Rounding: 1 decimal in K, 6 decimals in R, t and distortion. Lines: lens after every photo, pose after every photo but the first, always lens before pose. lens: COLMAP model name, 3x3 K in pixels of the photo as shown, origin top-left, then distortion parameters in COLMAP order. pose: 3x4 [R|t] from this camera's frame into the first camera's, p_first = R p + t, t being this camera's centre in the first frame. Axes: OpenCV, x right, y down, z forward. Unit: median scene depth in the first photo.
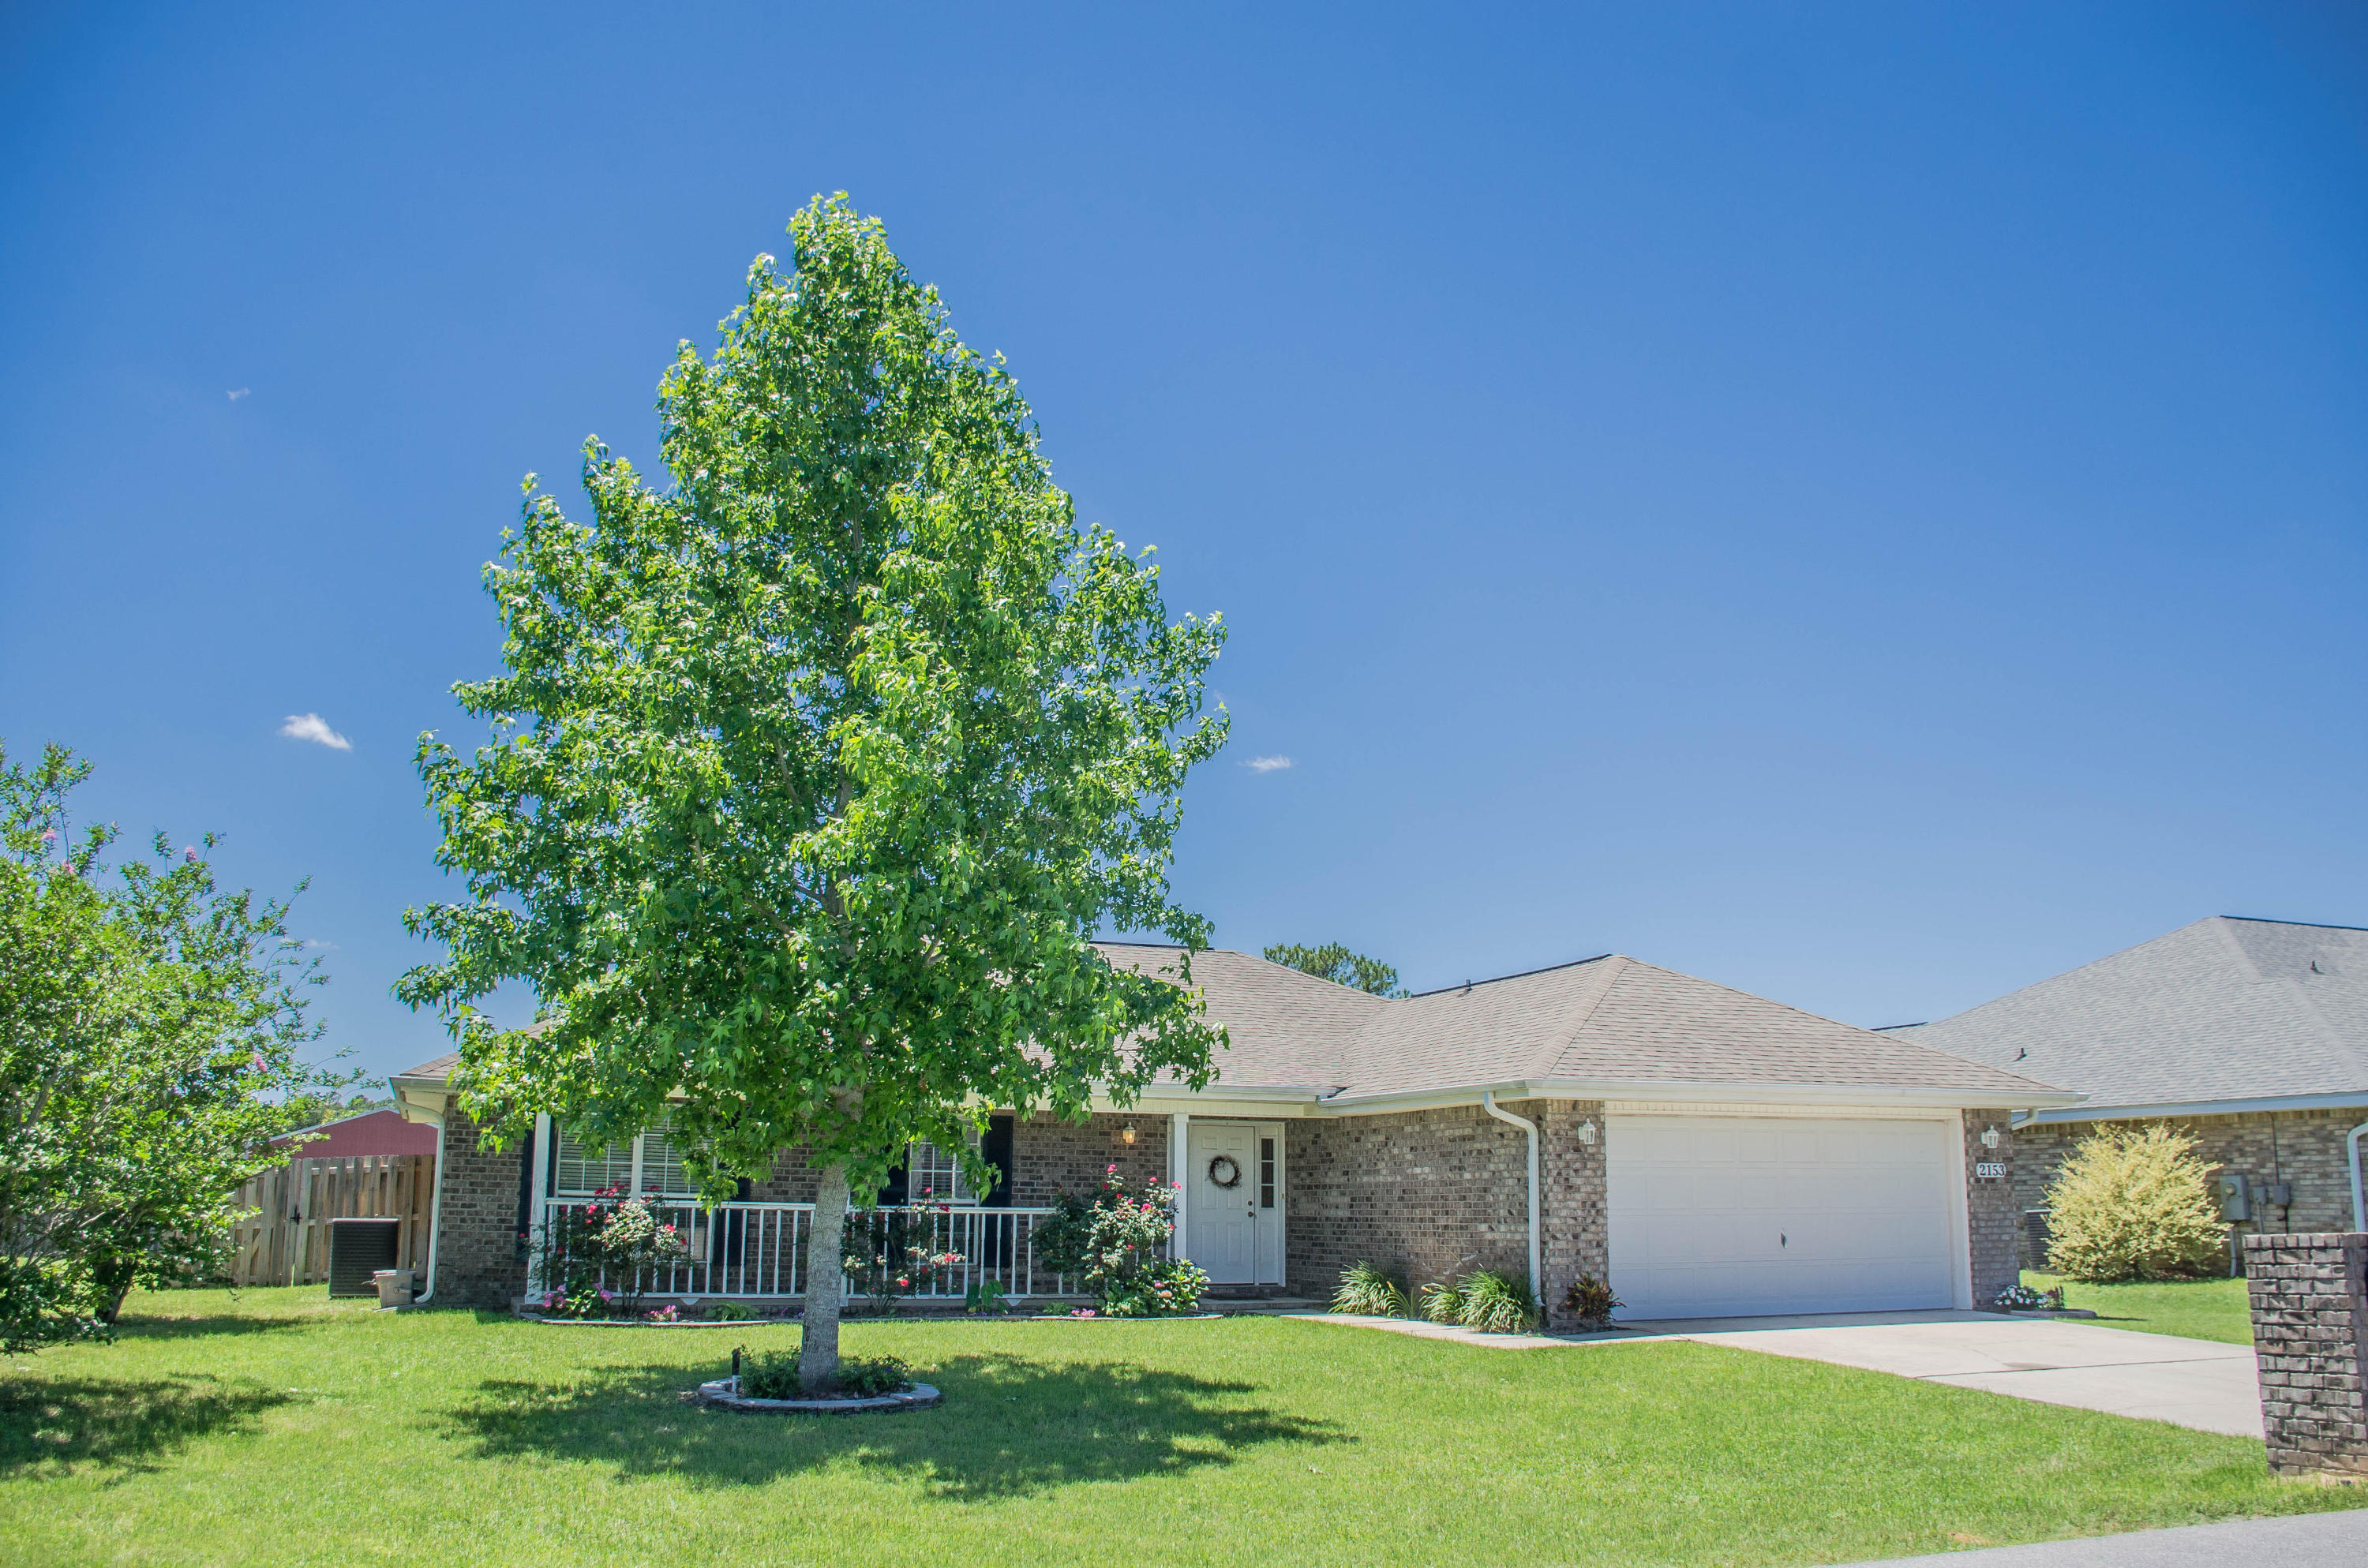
lens RADIAL K [[1846.6, 0, 1184.0], [0, 1846.6, 784.0], [0, 0, 1]] dist [-0.153594, 0.112754]
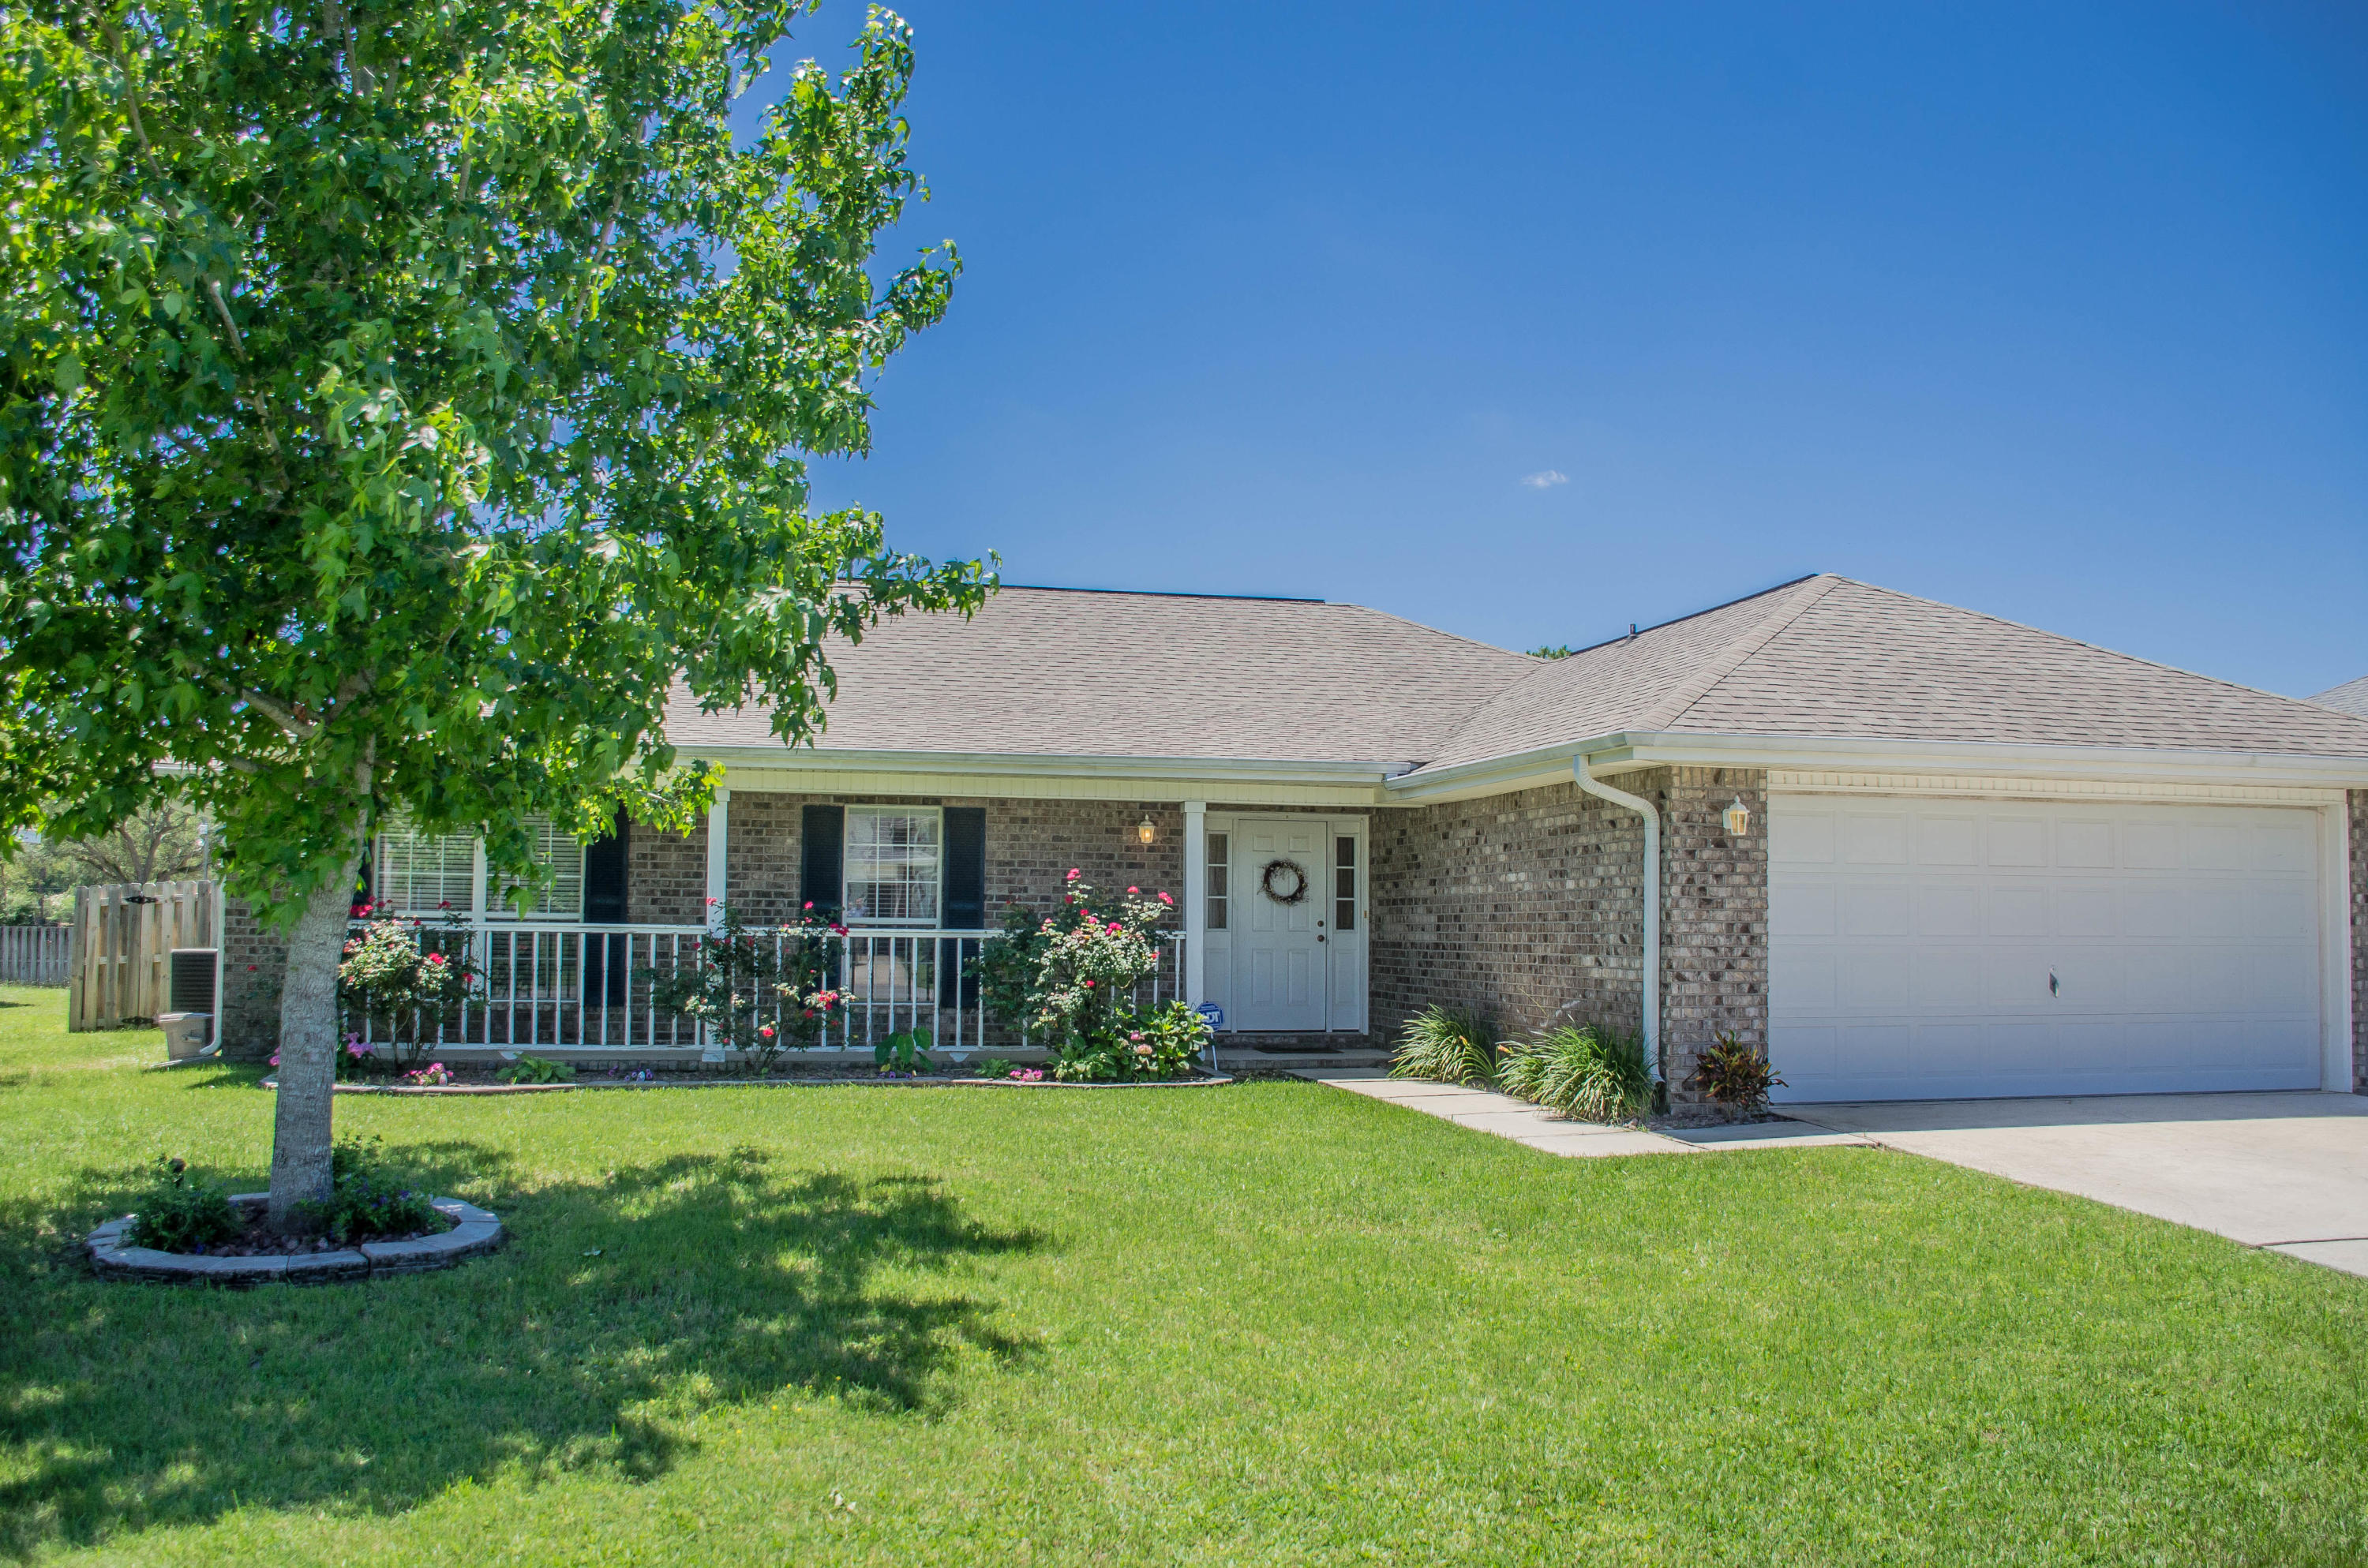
lens RADIAL K [[1880.6, 0, 1184.0], [0, 1880.6, 784.0], [0, 0, 1]] dist [-0.149781, 0.108198]
pose [[0.987695, -0.010737, -0.156024, 0.122144], [0.033980, 0.988540, 0.147084, 0.070943], [0.152657, -0.150576, 0.976741, 0.307829]]
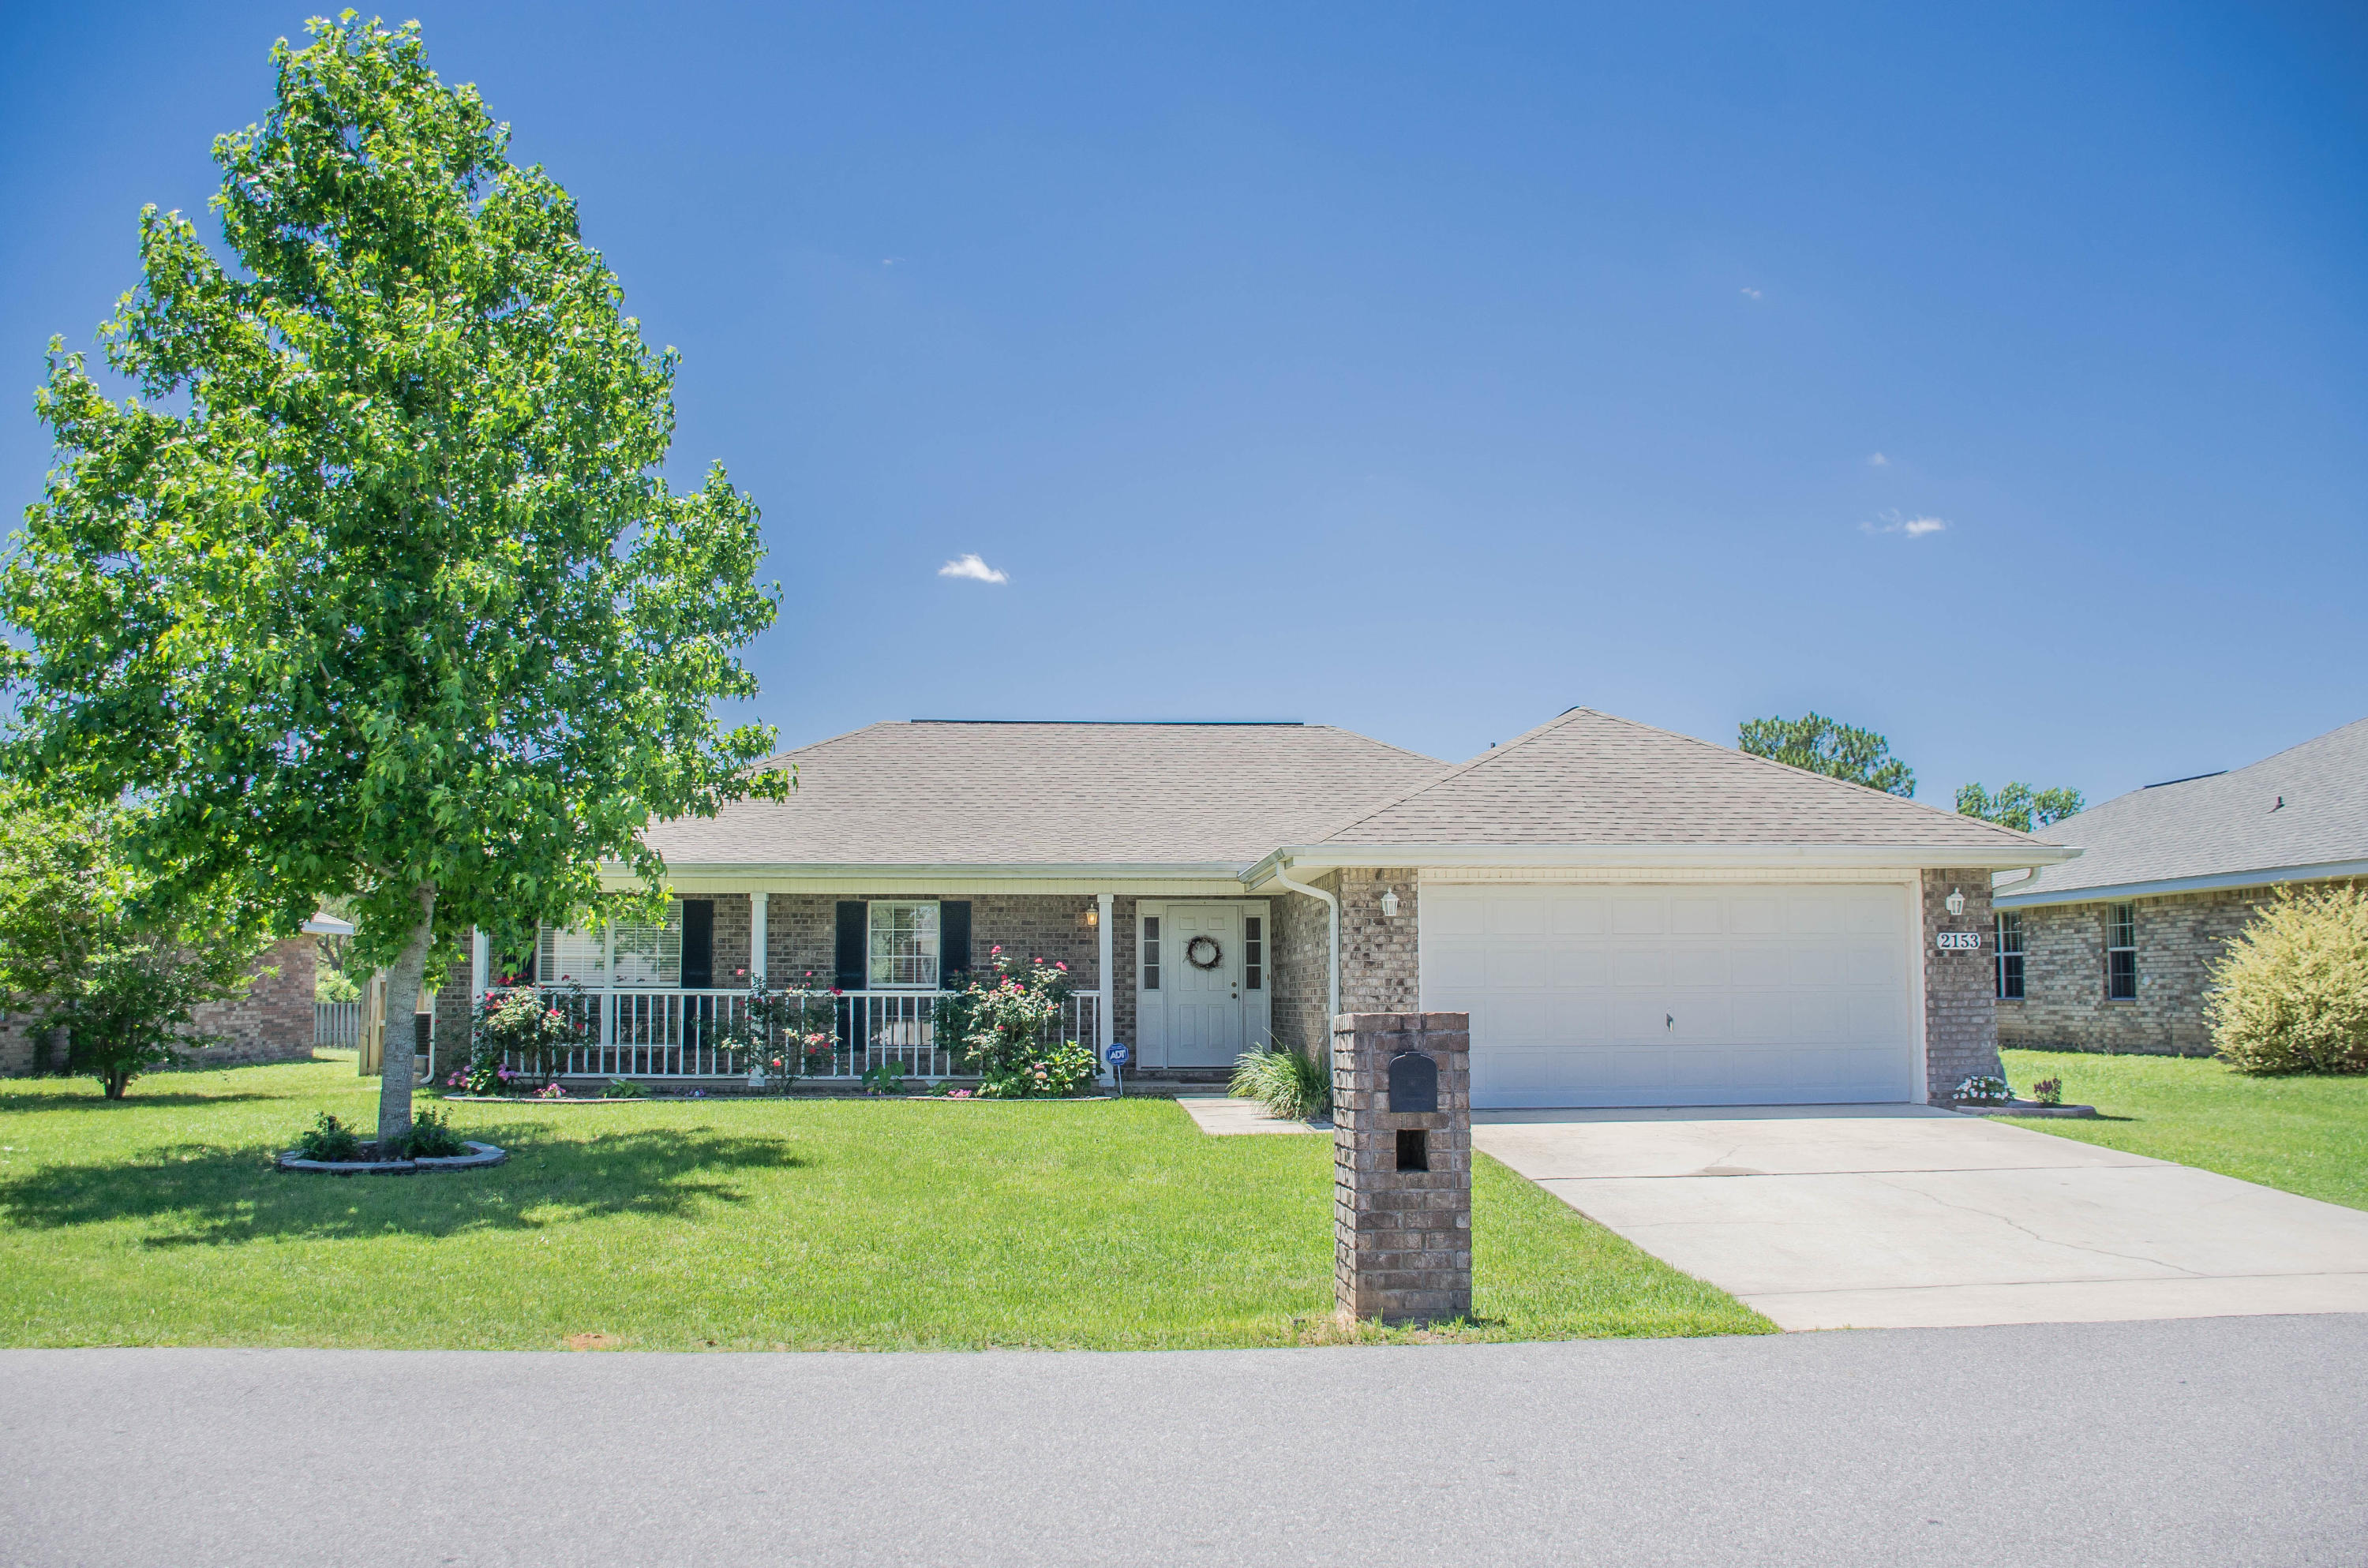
lens RADIAL K [[1846.6, 0, 1184.0], [0, 1846.6, 784.0], [0, 0, 1]] dist [-0.153594, 0.112754]
pose [[0.949529, -0.045608, -0.310345, 0.384541], [0.079607, 0.992019, 0.097777, 0.032078], [0.303409, -0.117548, 0.945582, 0.101724]]
